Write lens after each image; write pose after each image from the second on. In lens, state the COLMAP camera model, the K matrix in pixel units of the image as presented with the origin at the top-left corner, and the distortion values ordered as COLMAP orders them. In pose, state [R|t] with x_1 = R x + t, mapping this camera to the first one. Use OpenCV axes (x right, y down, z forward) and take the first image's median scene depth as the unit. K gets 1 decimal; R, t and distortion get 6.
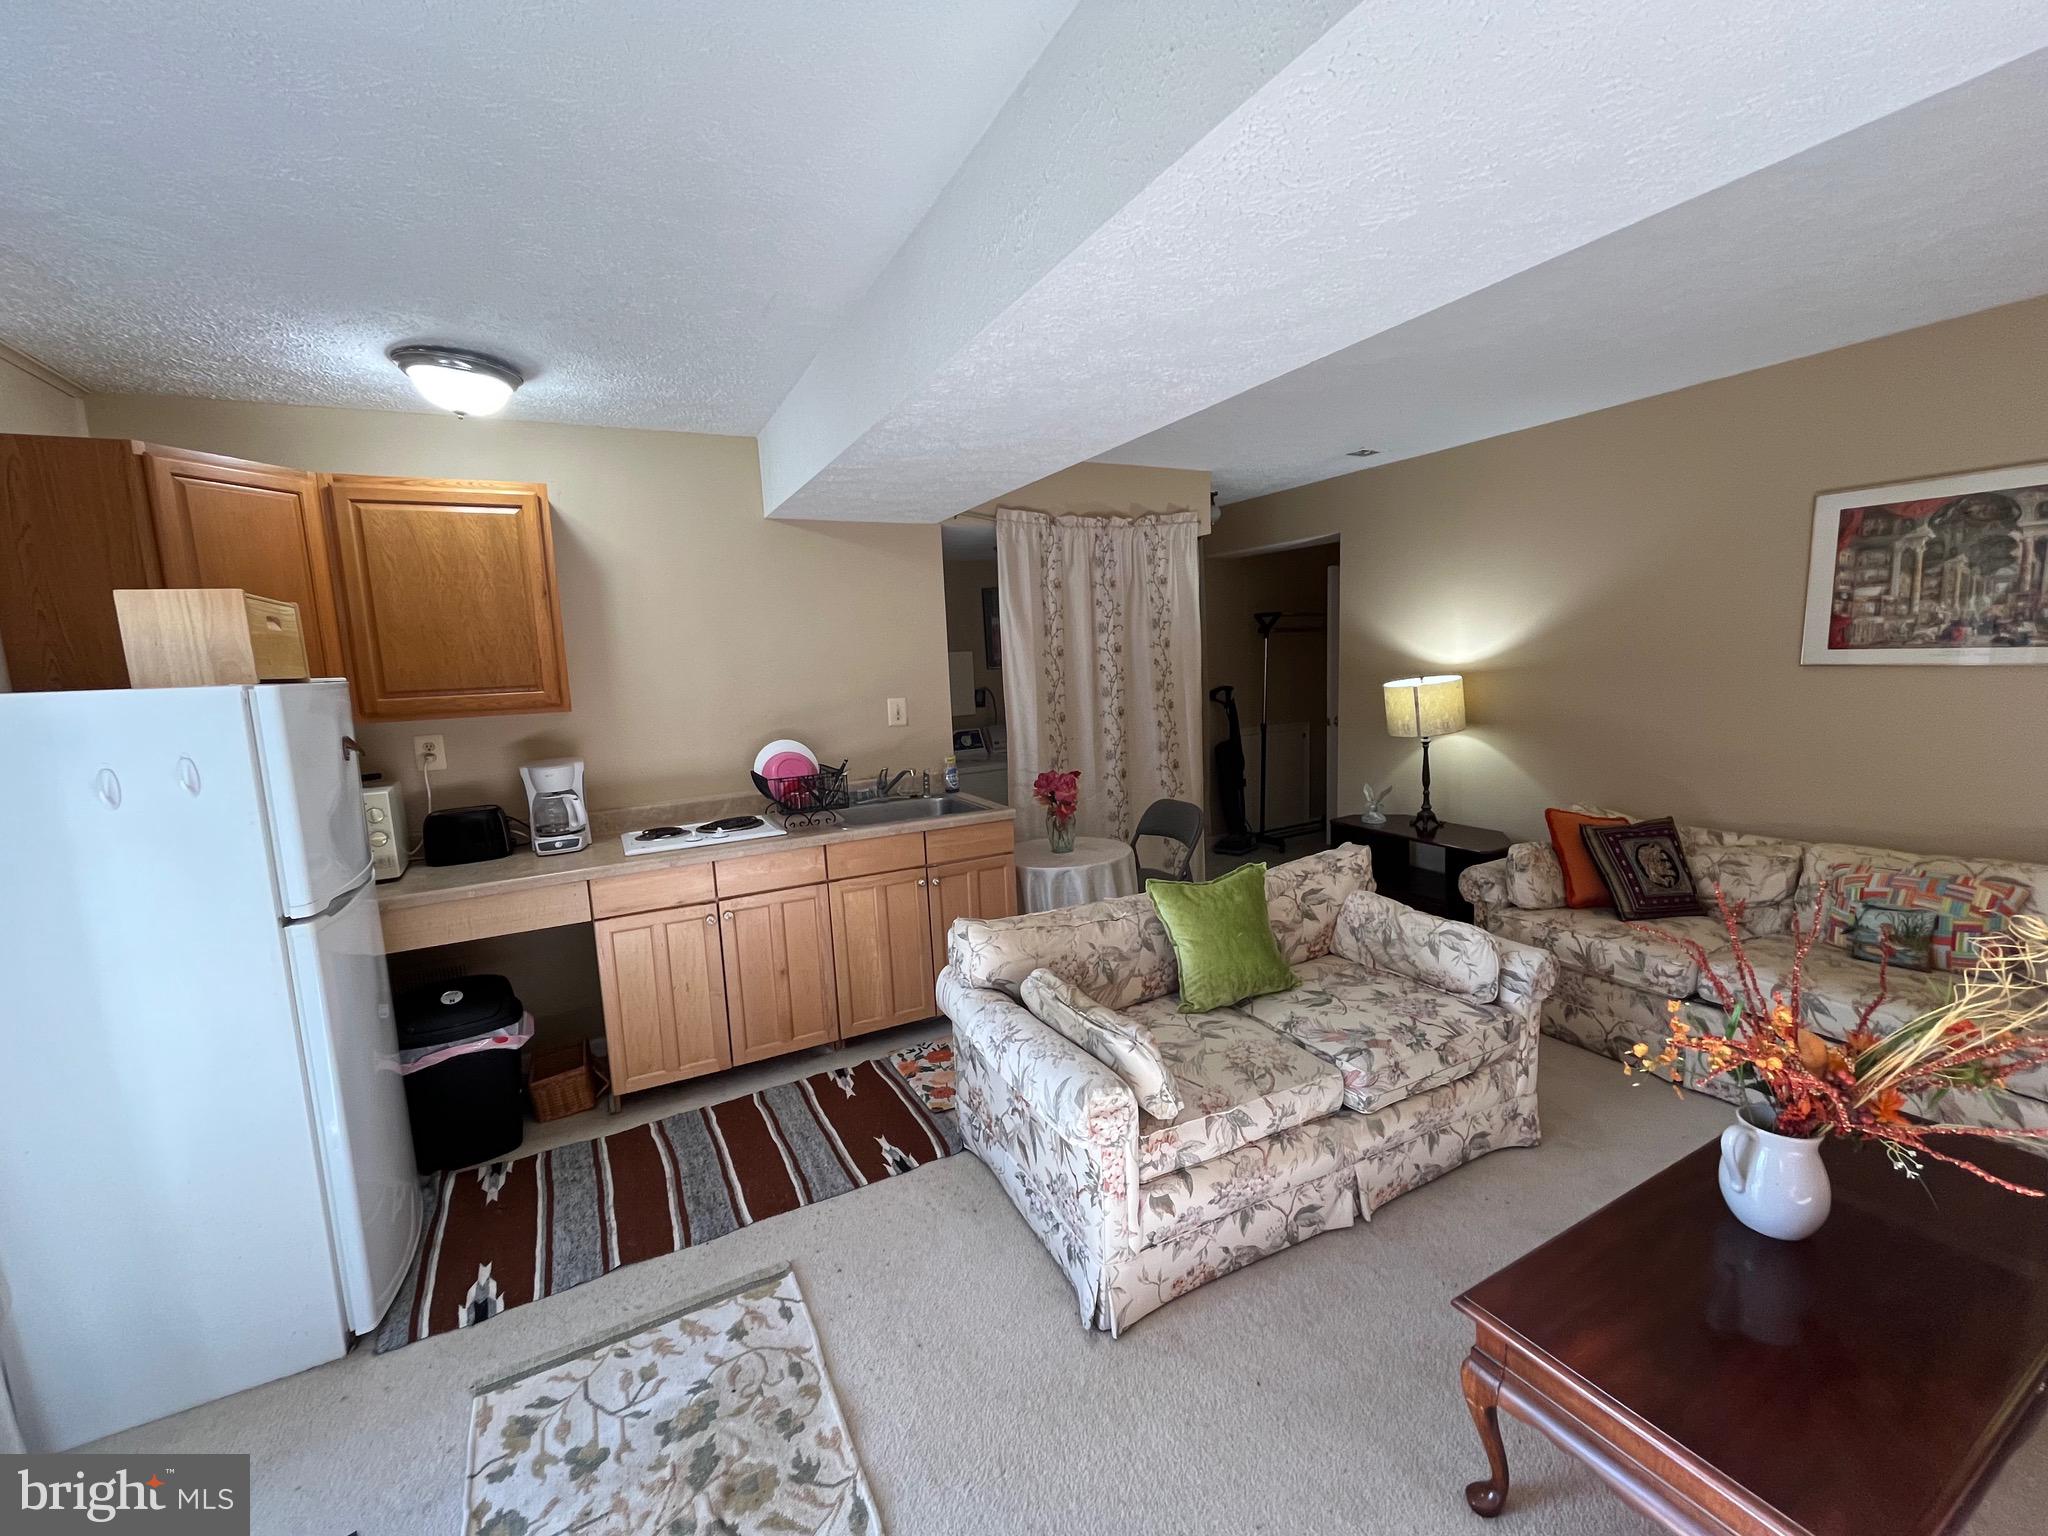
lens RADIAL K [[836.5, 0, 1020.0], [0, 836.5, 773.0], [0, 0, 1]] dist [-0.002792, -0.000607]
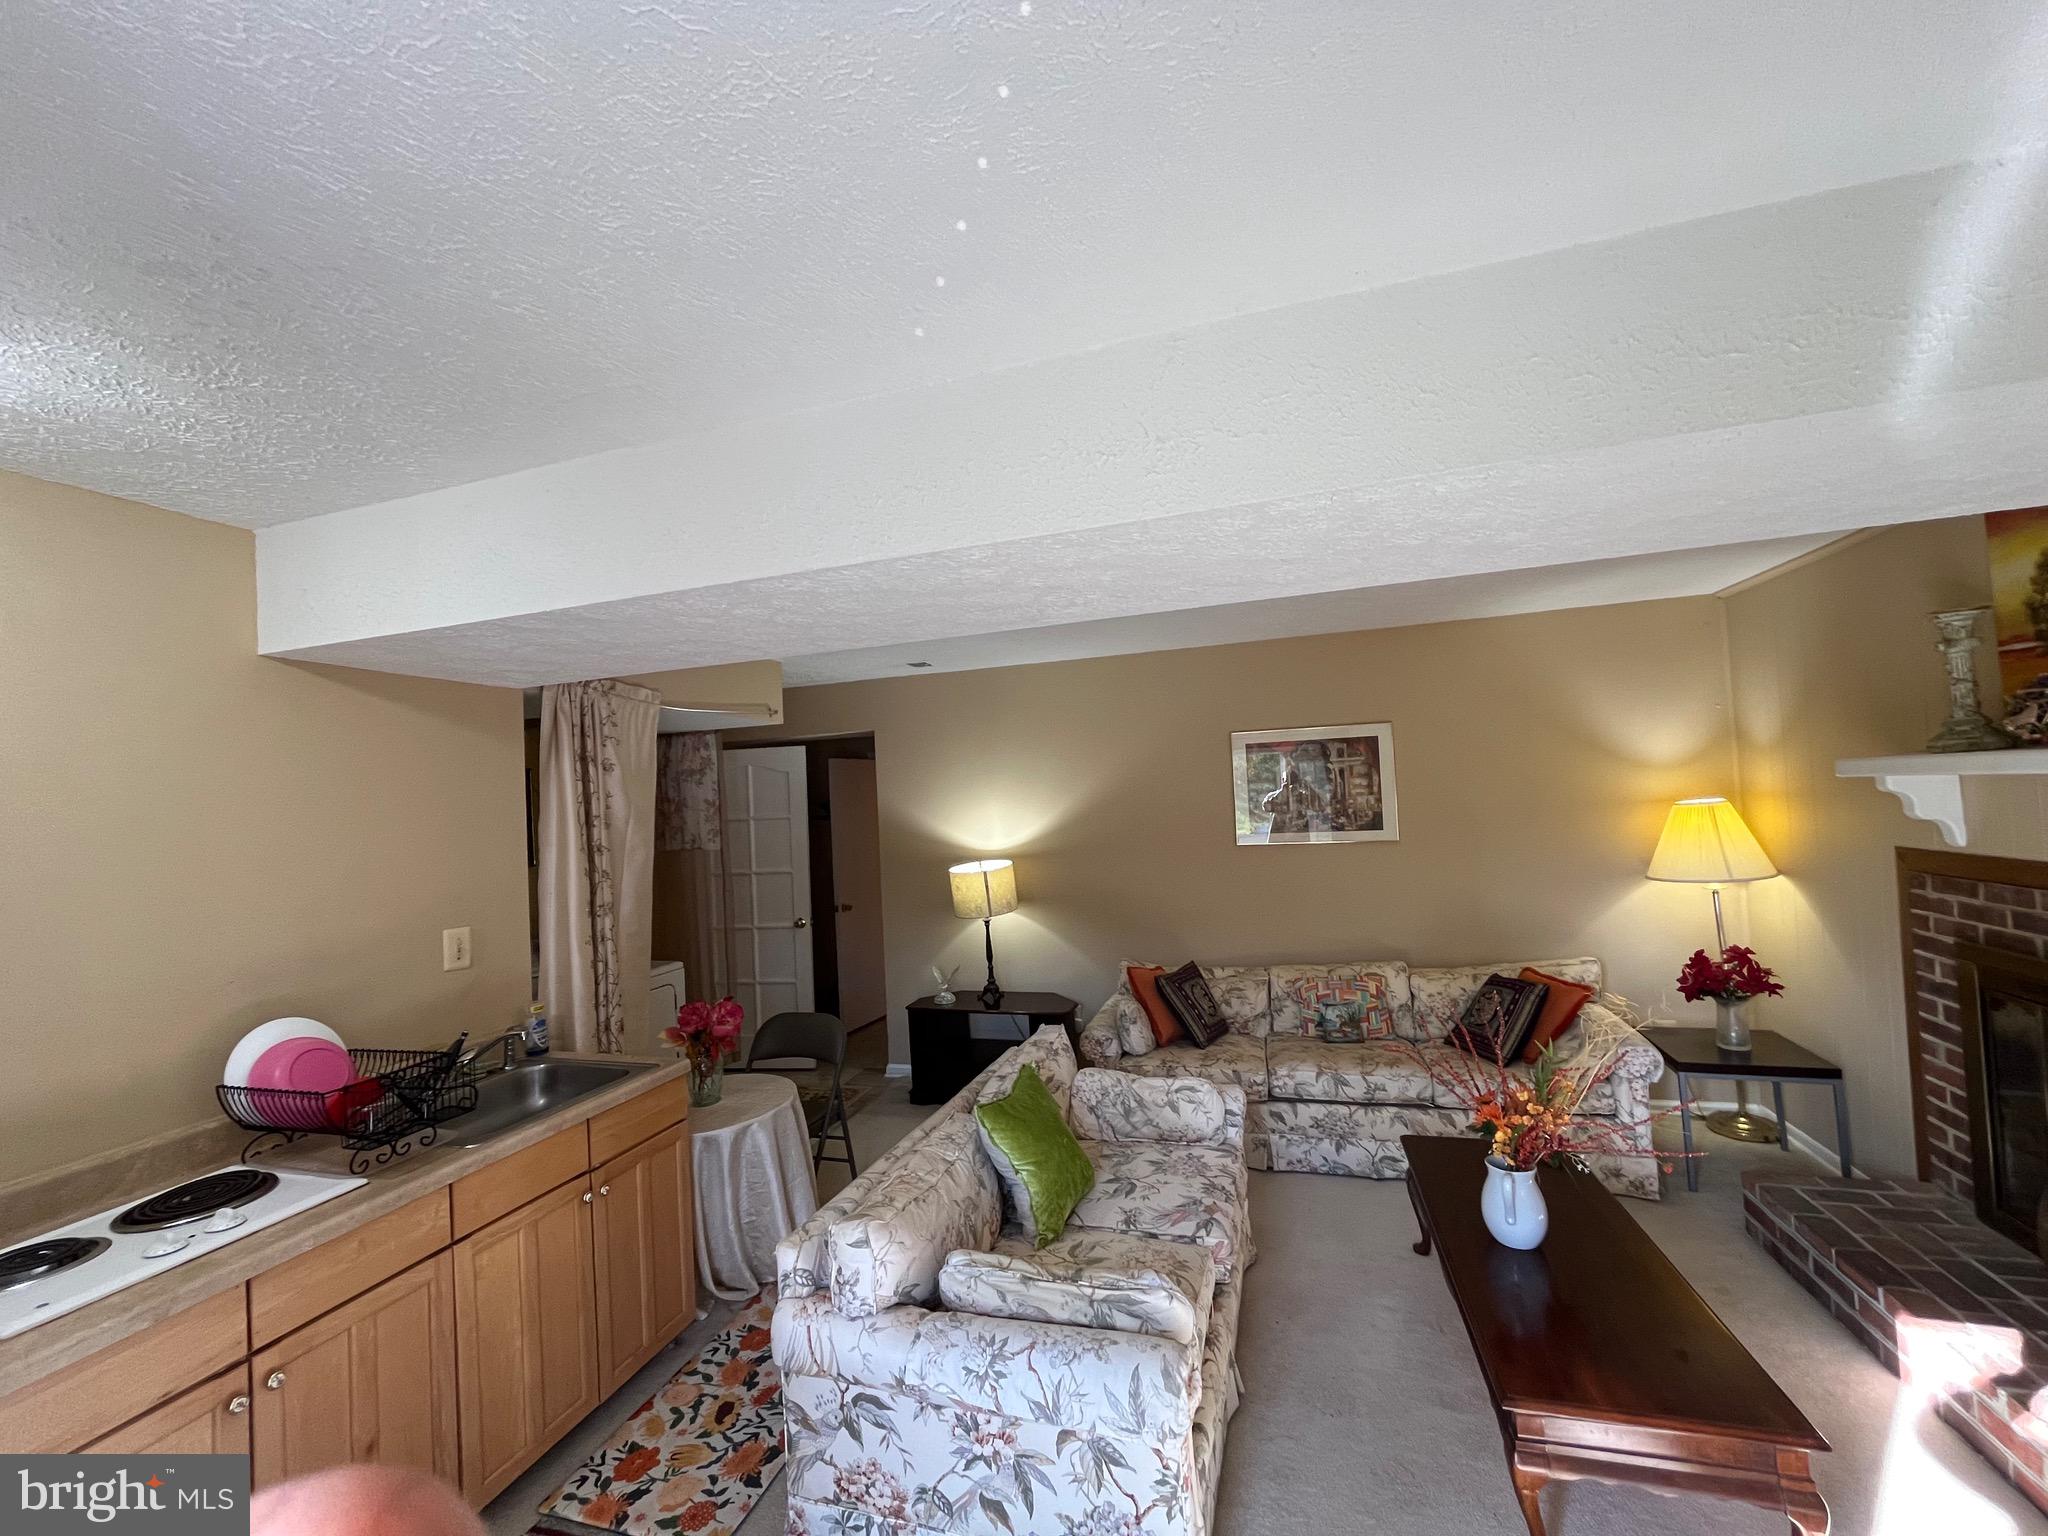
lens RADIAL K [[836.5, 0, 1020.0], [0, 836.5, 773.0], [0, 0, 1]] dist [-0.002792, -0.000607]
pose [[0.708617, 0.031981, 0.704868, -0.415840], [0.118849, 0.979289, -0.163913, -0.063481], [-0.695512, 0.199924, 0.690140, 0.248605]]
